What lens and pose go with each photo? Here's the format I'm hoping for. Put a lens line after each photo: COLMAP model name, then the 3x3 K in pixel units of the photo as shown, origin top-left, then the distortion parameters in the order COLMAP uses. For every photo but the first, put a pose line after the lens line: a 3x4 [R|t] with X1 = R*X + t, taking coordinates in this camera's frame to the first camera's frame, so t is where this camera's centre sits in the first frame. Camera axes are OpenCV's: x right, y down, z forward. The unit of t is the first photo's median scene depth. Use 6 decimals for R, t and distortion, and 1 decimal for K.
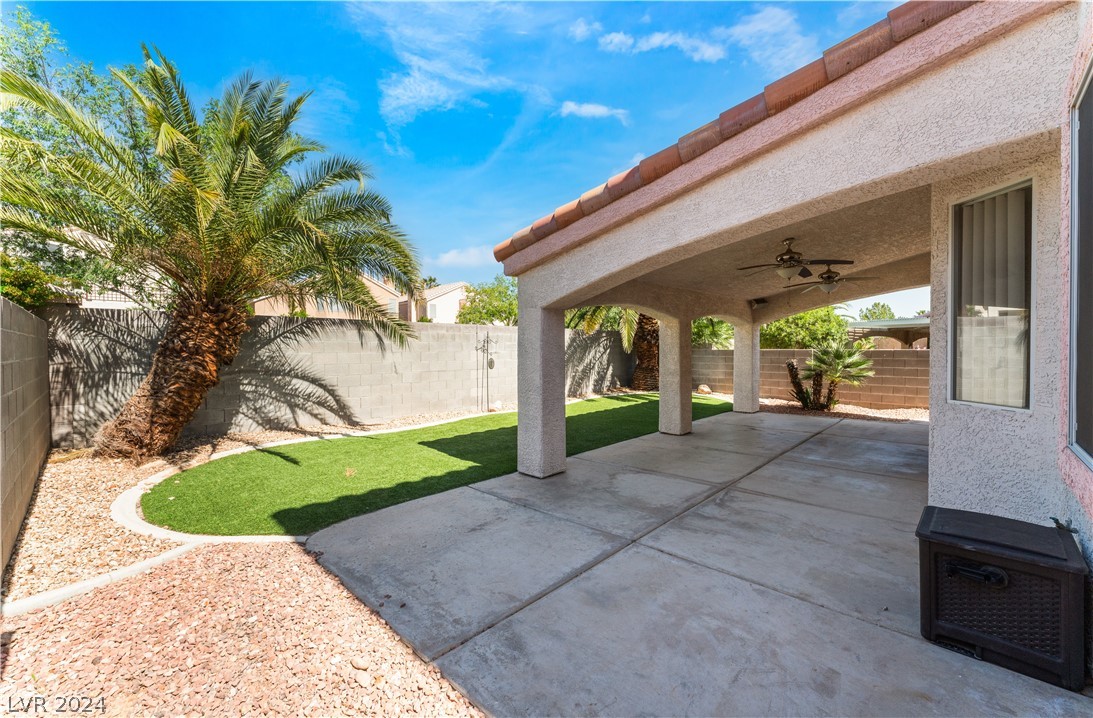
lens RADIAL K [[443.1, 0, 552.5], [0, 443.1, 355.5], [0, 0, 1]] dist [0.001438, -0.000047]
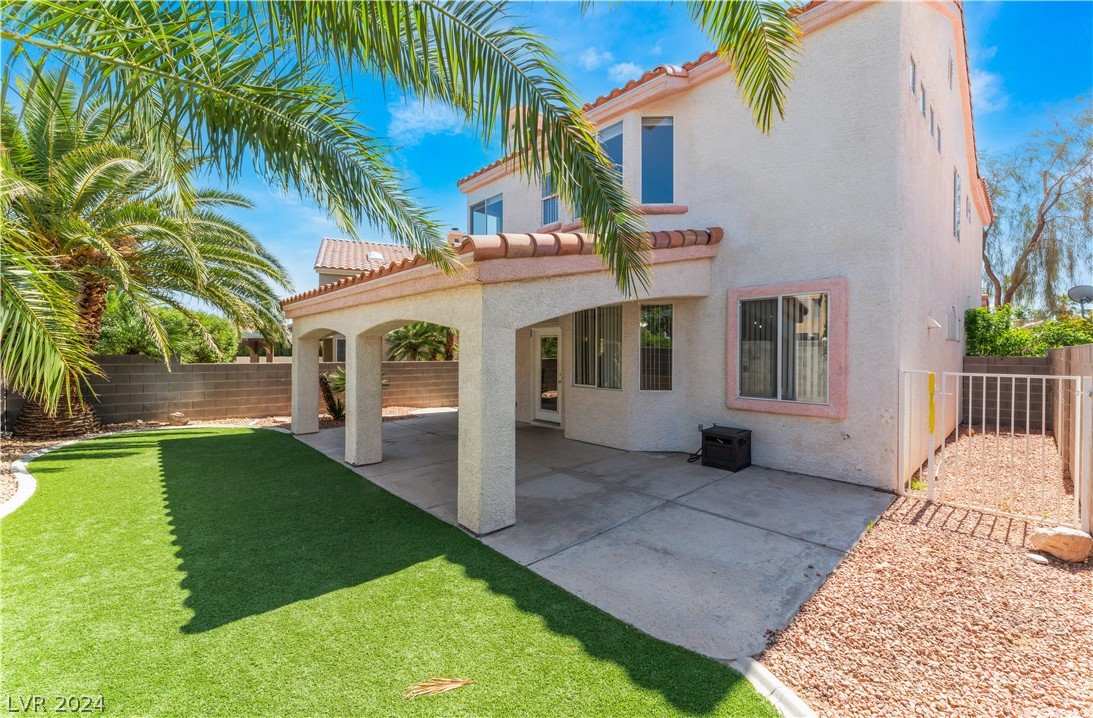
lens RADIAL K [[443.1, 0, 550.3], [0, 443.1, 360.2], [0, 0, 1]] dist [0.001438, -0.000047]
pose [[0.048478, -0.013092, 0.998738, -1.235946], [0.011339, 0.999857, 0.012556, -0.078873], [-0.998760, 0.010716, 0.048620, 1.225035]]
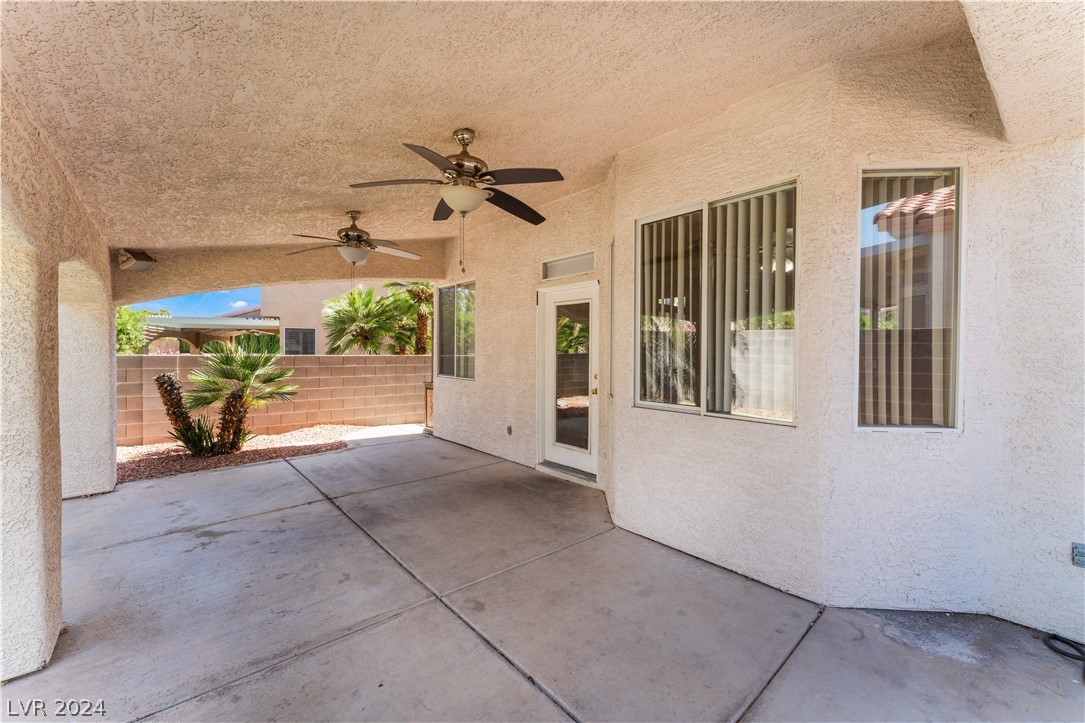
lens RADIAL K [[435.5, 0, 543.5], [0, 435.5, 359.3], [0, 0, 1]] dist [-0.002508, 0.000353]
pose [[0.095692, -0.011531, 0.995344, 0.101832], [0.010769, 0.999886, 0.010548, -0.026222], [-0.995353, 0.009710, 0.095805, 1.324990]]
